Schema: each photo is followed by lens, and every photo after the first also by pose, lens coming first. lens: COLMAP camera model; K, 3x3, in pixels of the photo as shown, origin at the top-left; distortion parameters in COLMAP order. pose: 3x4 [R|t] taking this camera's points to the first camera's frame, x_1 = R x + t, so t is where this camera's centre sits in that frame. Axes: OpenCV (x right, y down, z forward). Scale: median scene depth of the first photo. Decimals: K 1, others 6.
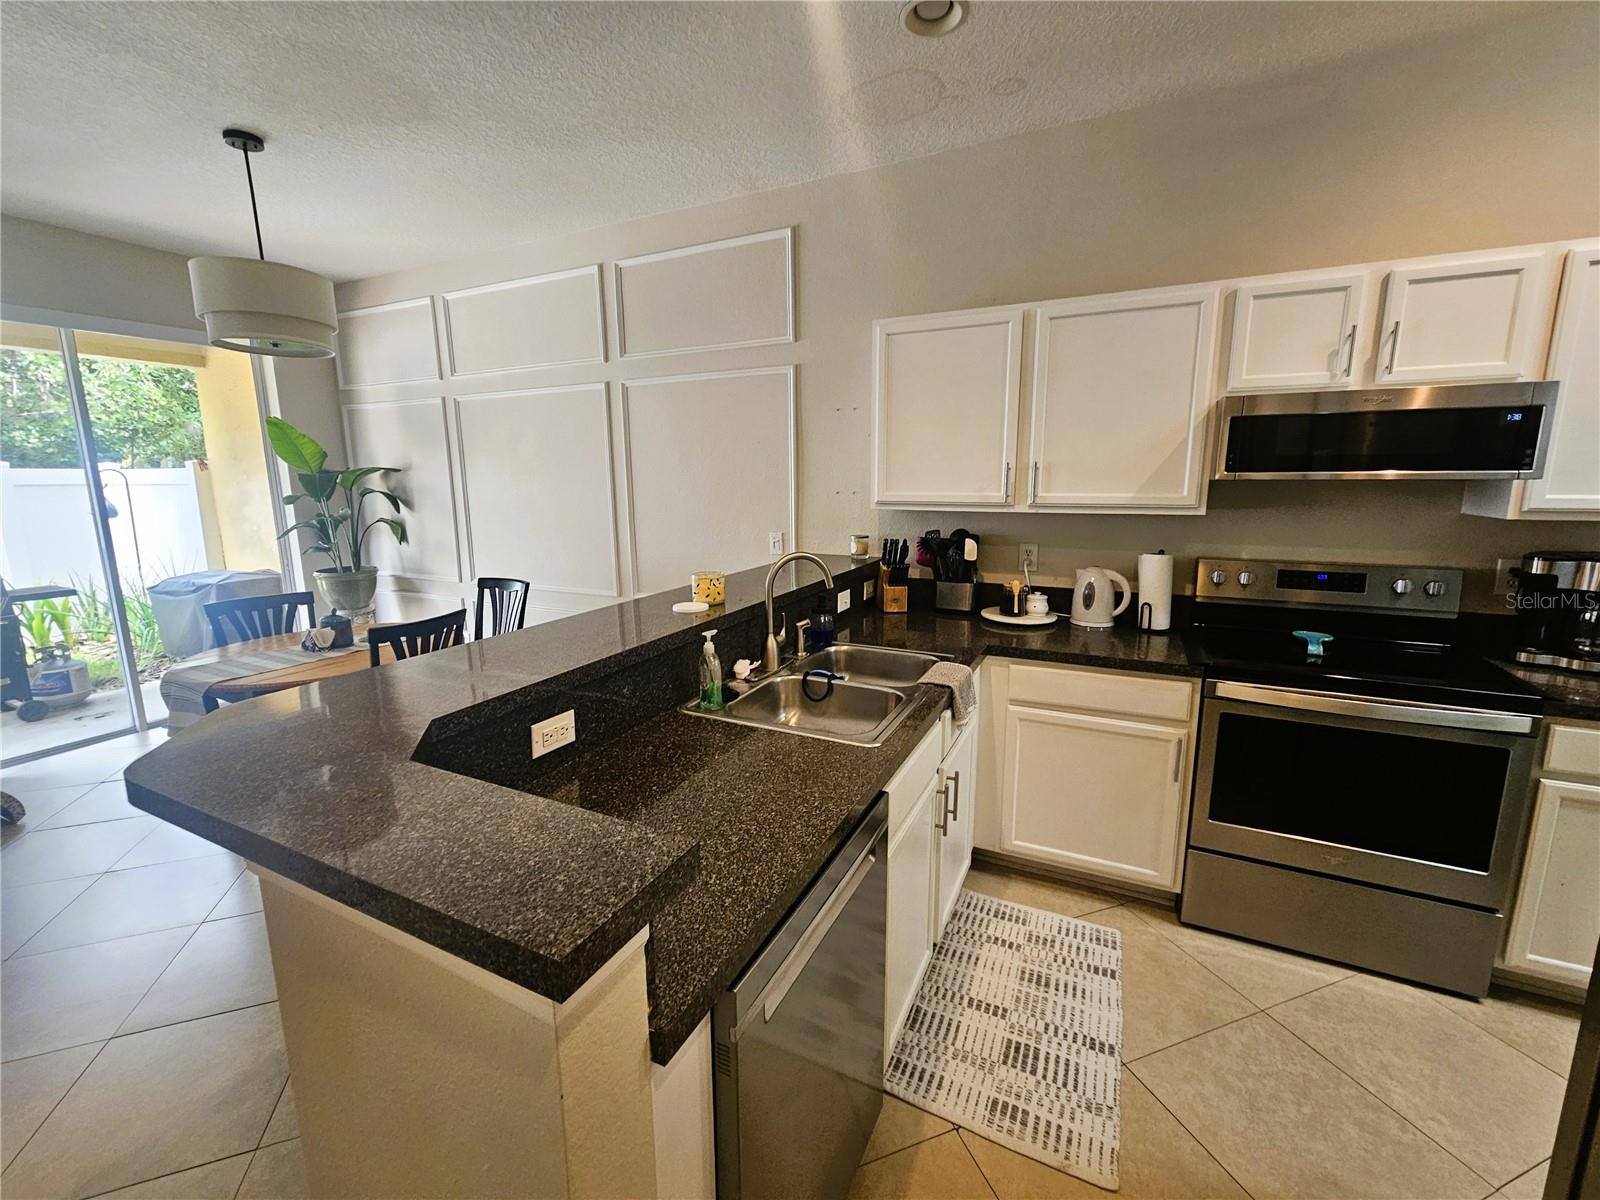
lens RADIAL K [[641.5, 0, 817.3], [0, 641.5, 588.9], [0, 0, 1]] dist [0.001144, 0.000062]
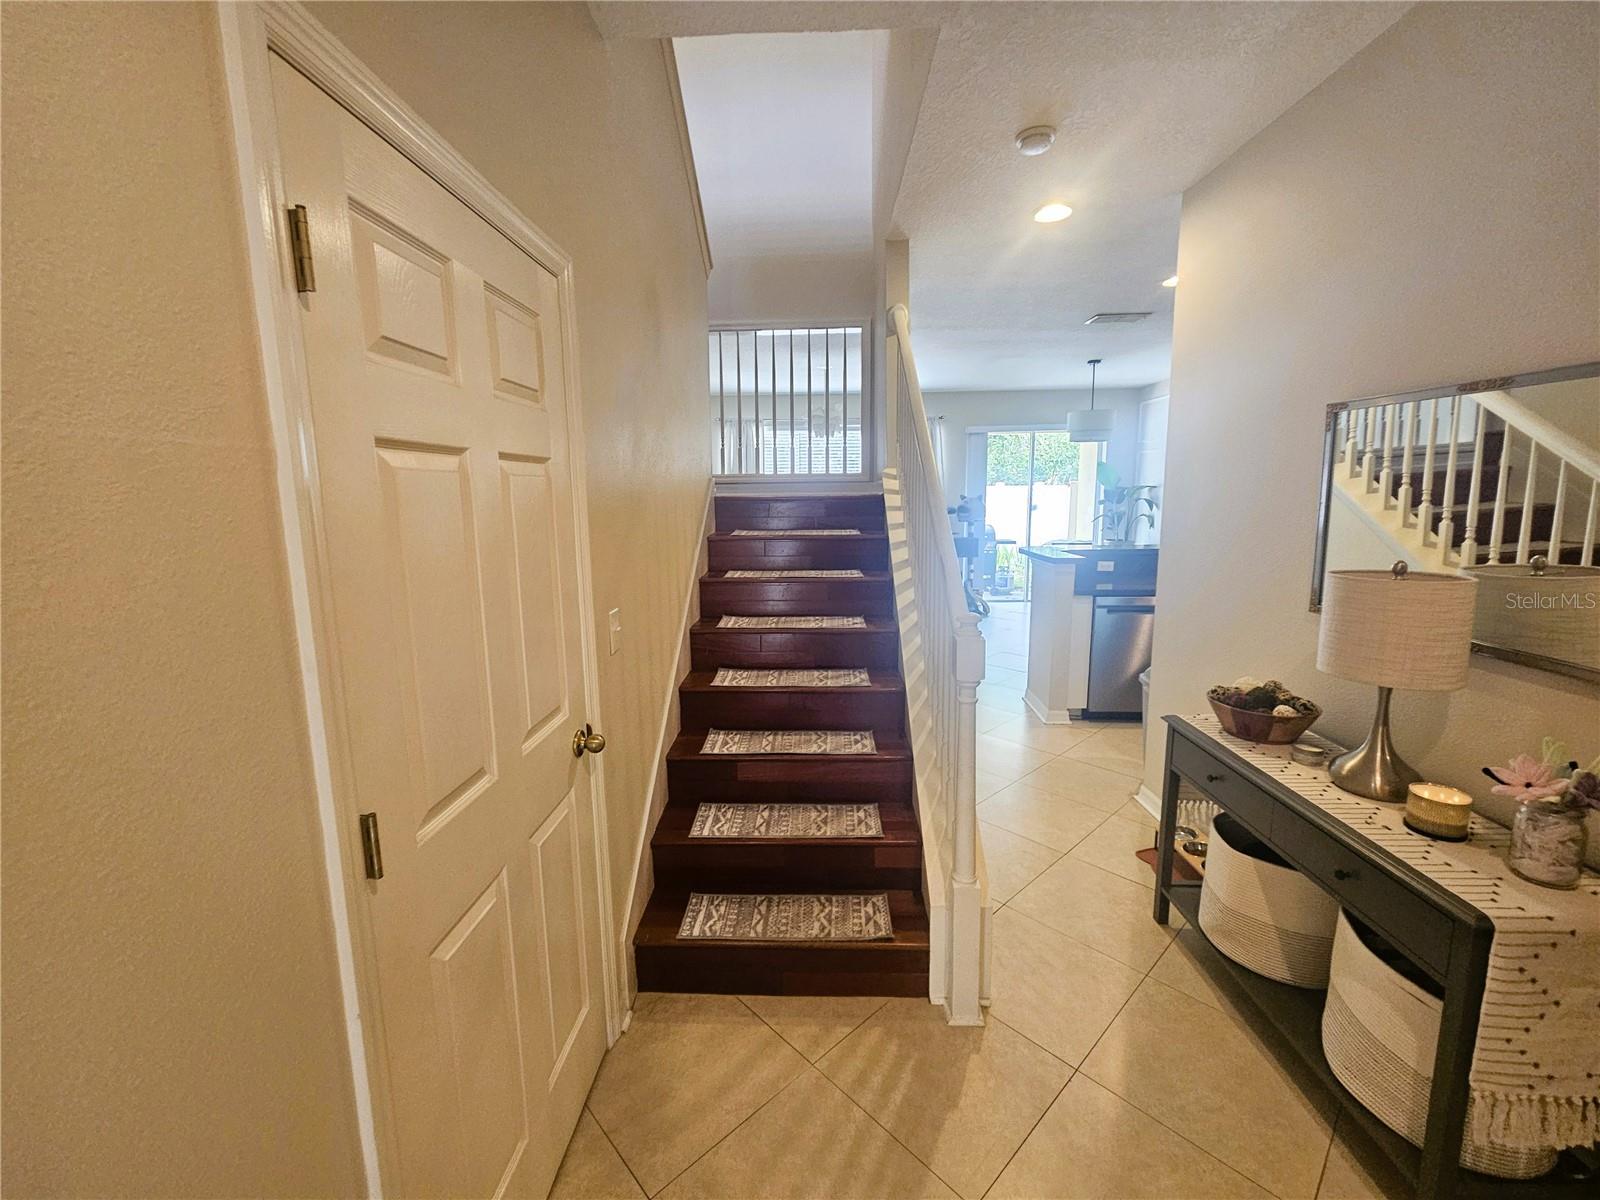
lens RADIAL K [[679.5, 0, 801.4], [0, 679.5, 594.8], [0, 0, 1]] dist [-0.000498, -0.000205]
pose [[0.391678, 0.139266, -0.909502, 0.868650], [-0.151857, 0.984708, 0.085385, 0.117250], [0.907484, 0.104671, 0.406837, -0.744415]]
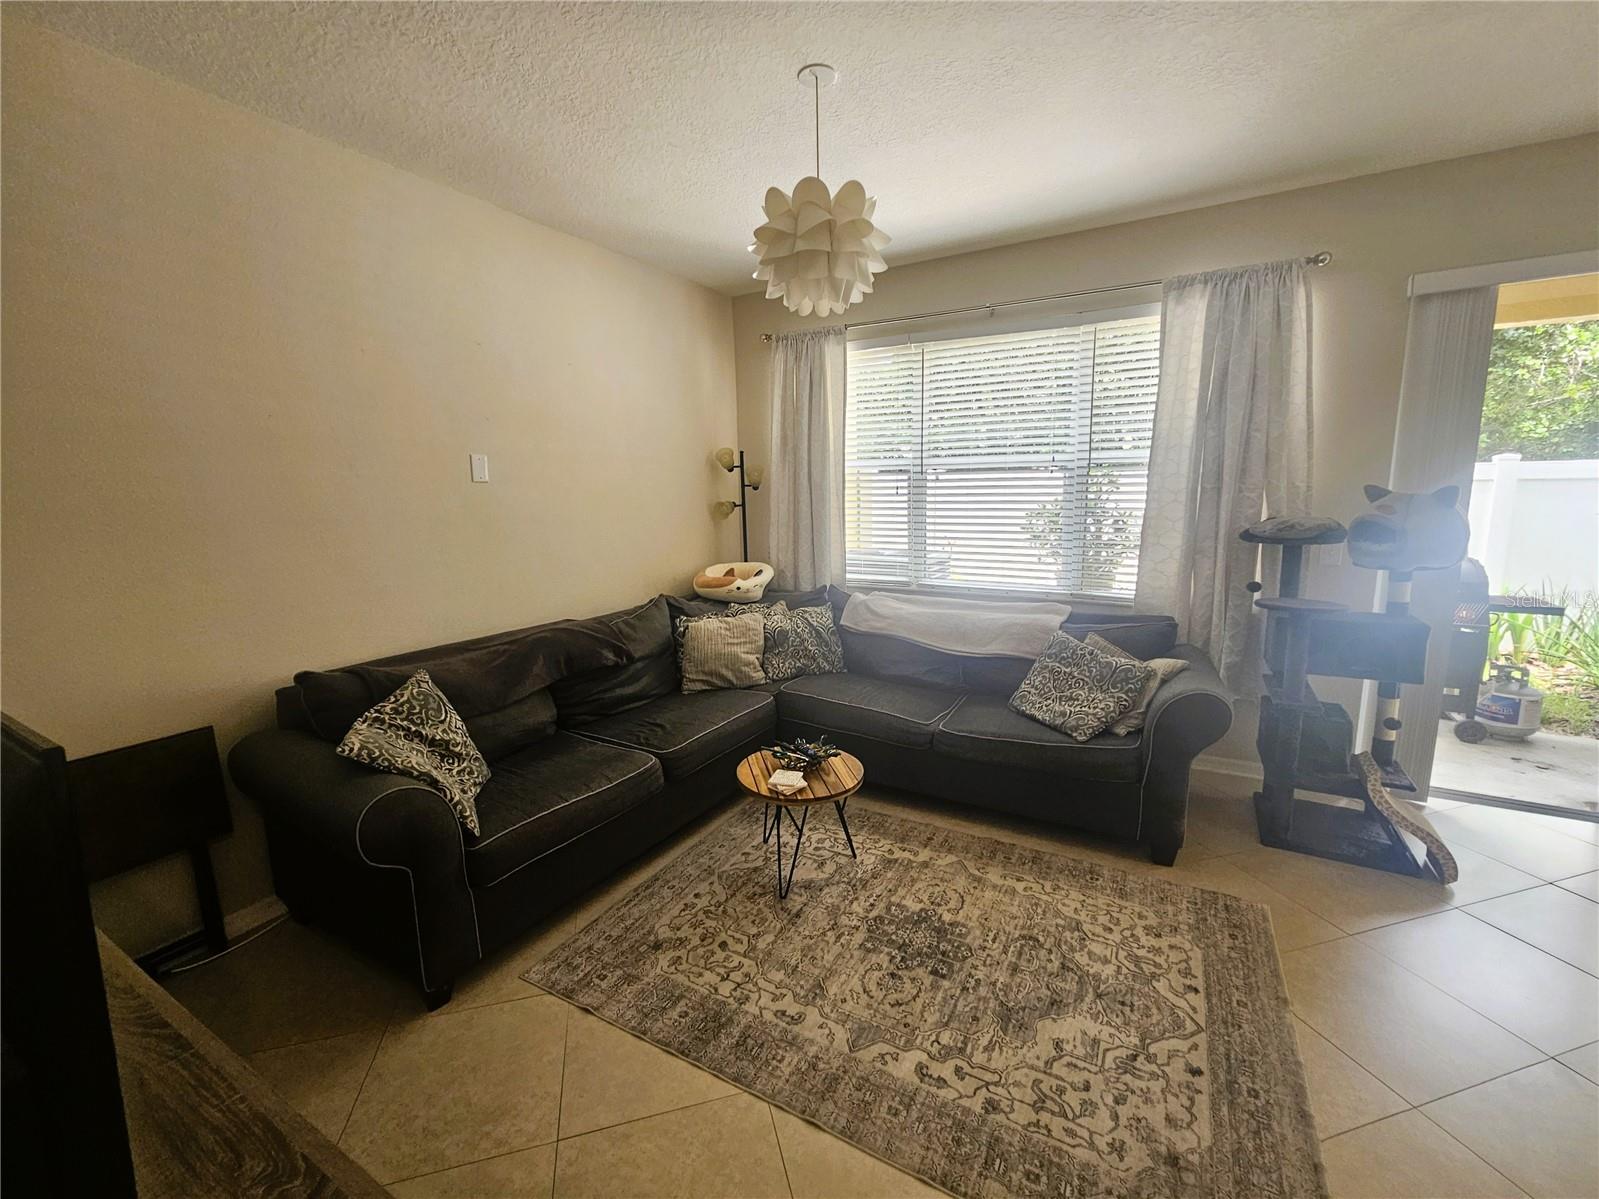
lens RADIAL K [[678.5, 0, 800.9], [0, 678.5, 589.4], [0, 0, 1]] dist [-0.001582, 0.003580]
pose [[-0.092953, 0.160069, -0.982720, -0.302068], [-0.157679, 0.972171, 0.173265, -0.026369], [0.983106, 0.171059, -0.065127, 0.140080]]
